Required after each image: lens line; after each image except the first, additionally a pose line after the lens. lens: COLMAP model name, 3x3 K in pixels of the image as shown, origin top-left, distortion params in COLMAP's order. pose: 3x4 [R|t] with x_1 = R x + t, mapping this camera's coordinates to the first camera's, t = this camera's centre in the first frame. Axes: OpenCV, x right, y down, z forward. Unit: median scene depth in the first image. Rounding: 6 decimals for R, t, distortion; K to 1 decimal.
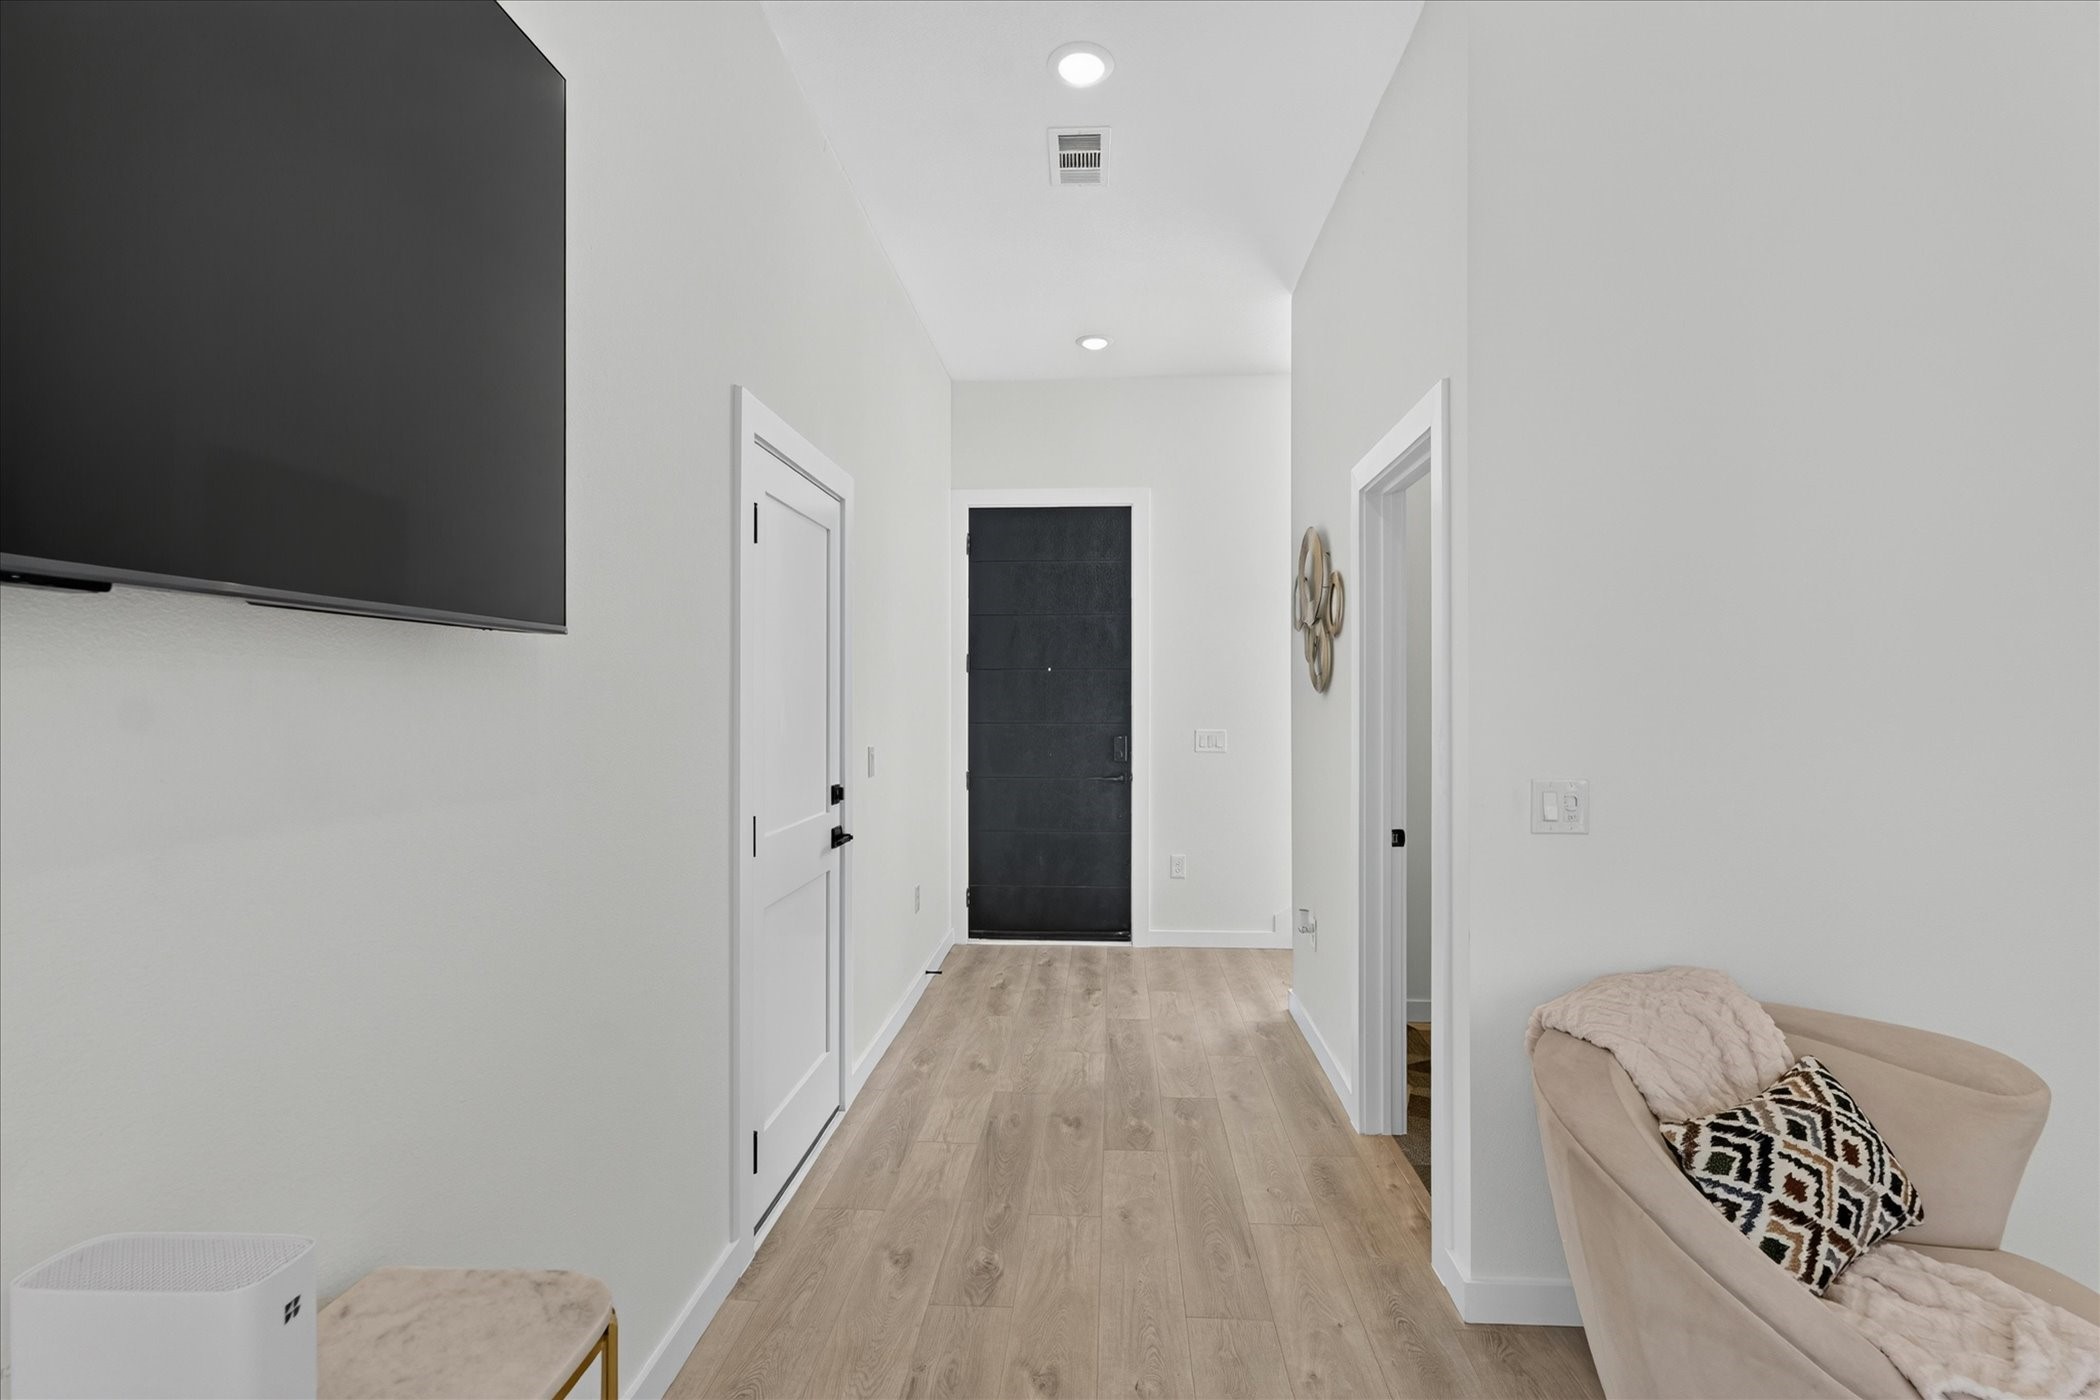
lens RADIAL K [[964.7, 0, 1050.1], [0, 964.7, 708.9], [0, 0, 1]] dist [0.000674, -0.000042]
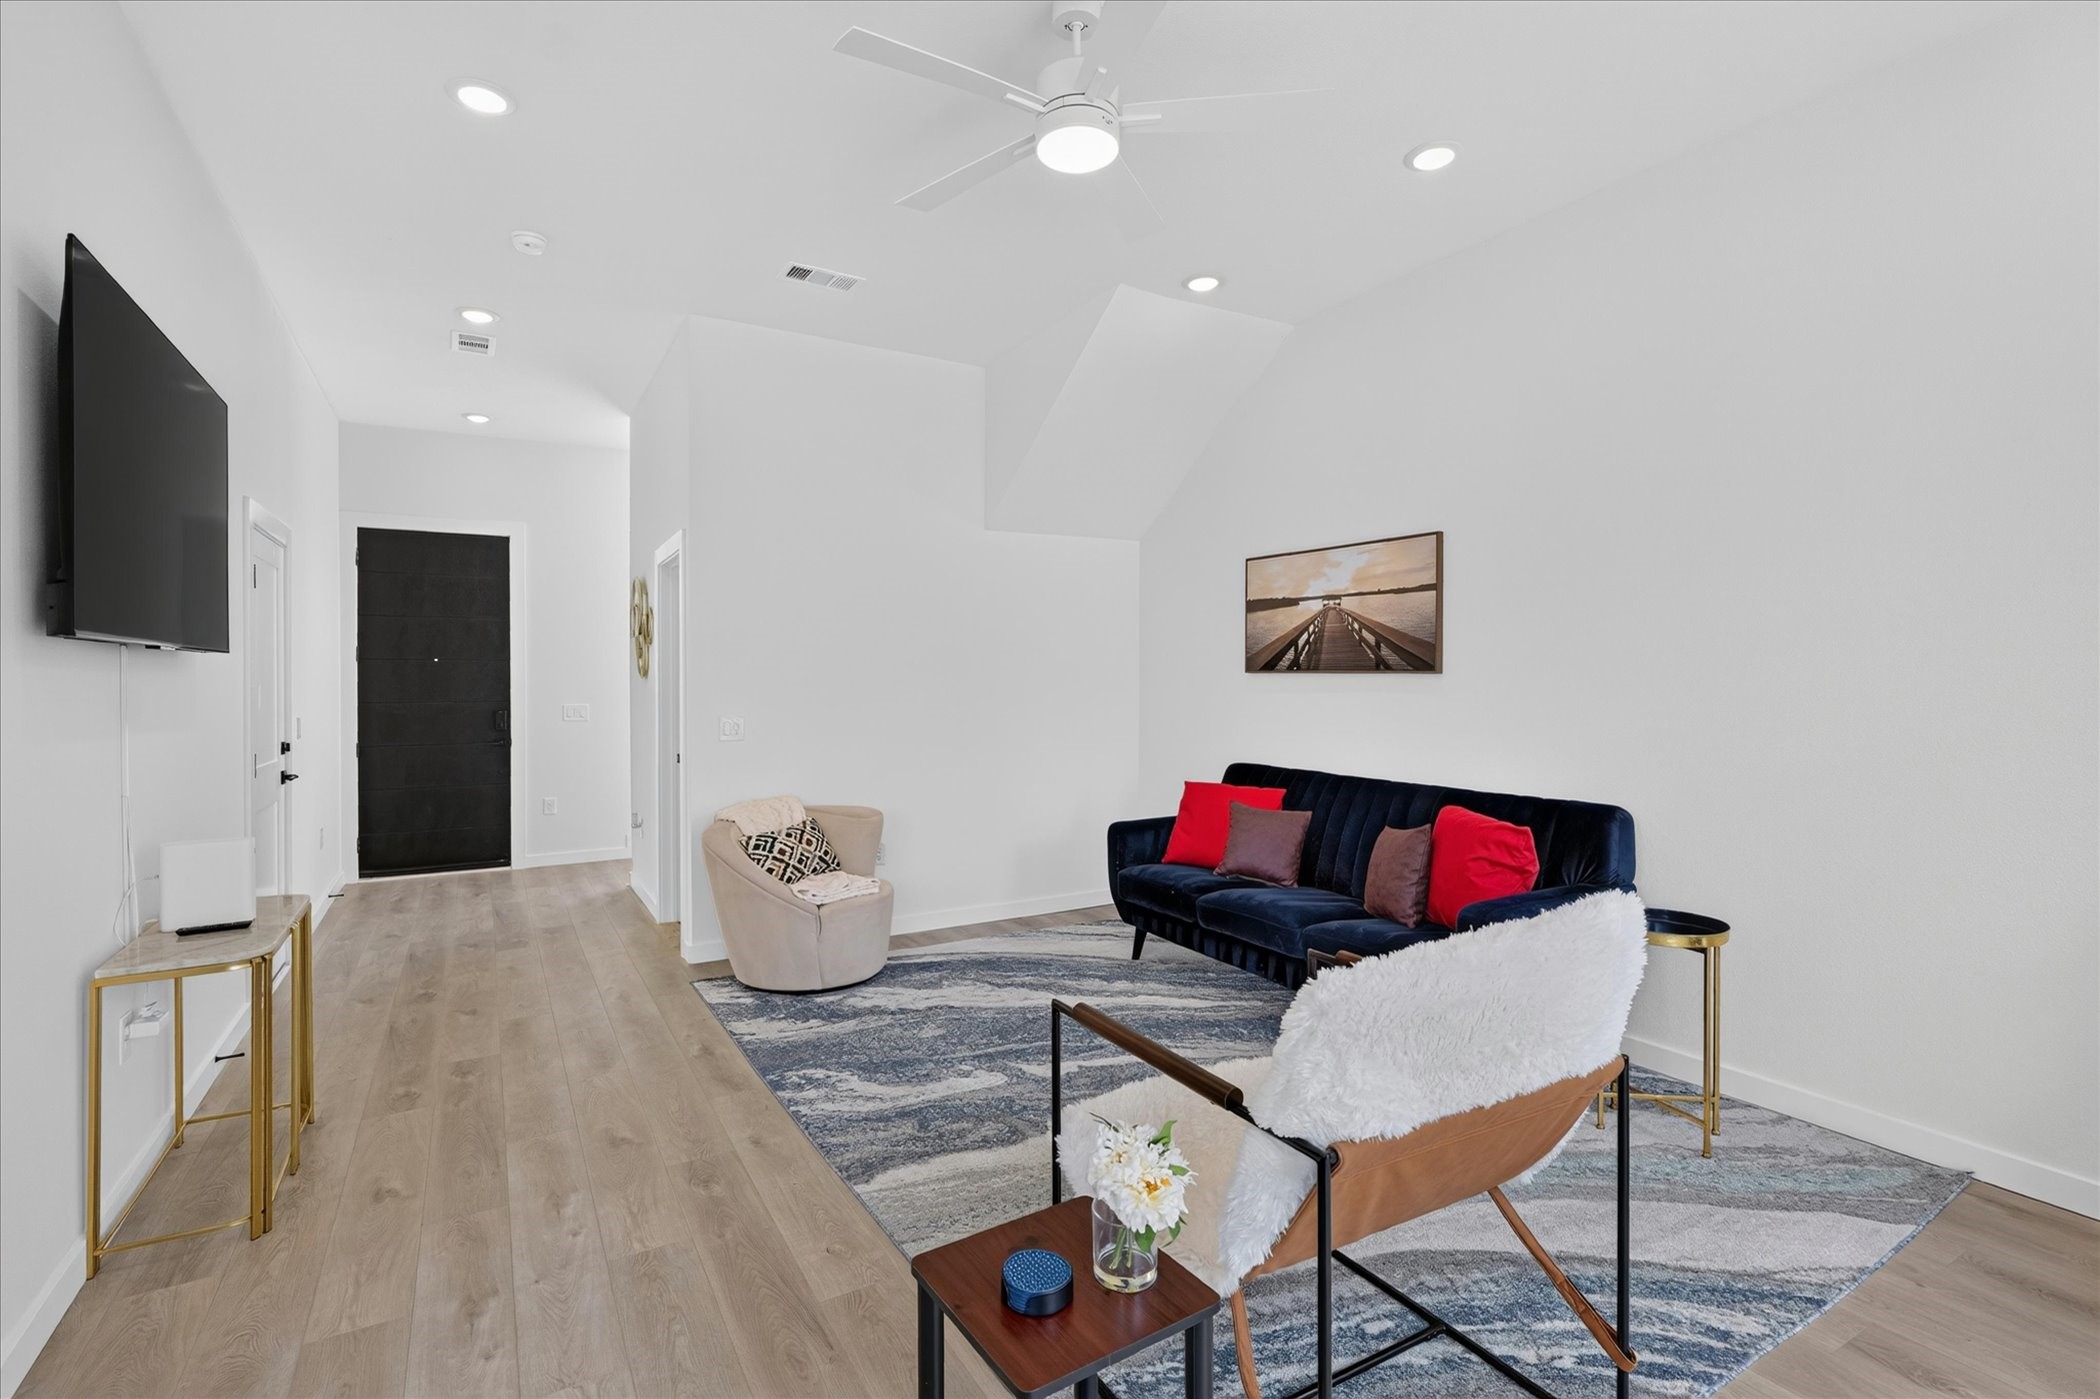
lens RADIAL K [[970.7, 0, 1054.4], [0, 970.7, 680.6], [0, 0, 1]] dist [0.000339, -0.000070]
pose [[0.824843, -0.003704, 0.565350, -0.081040], [0.010514, 0.999906, -0.008790, 0.010464], [-0.565265, 0.013195, 0.824804, -0.803317]]
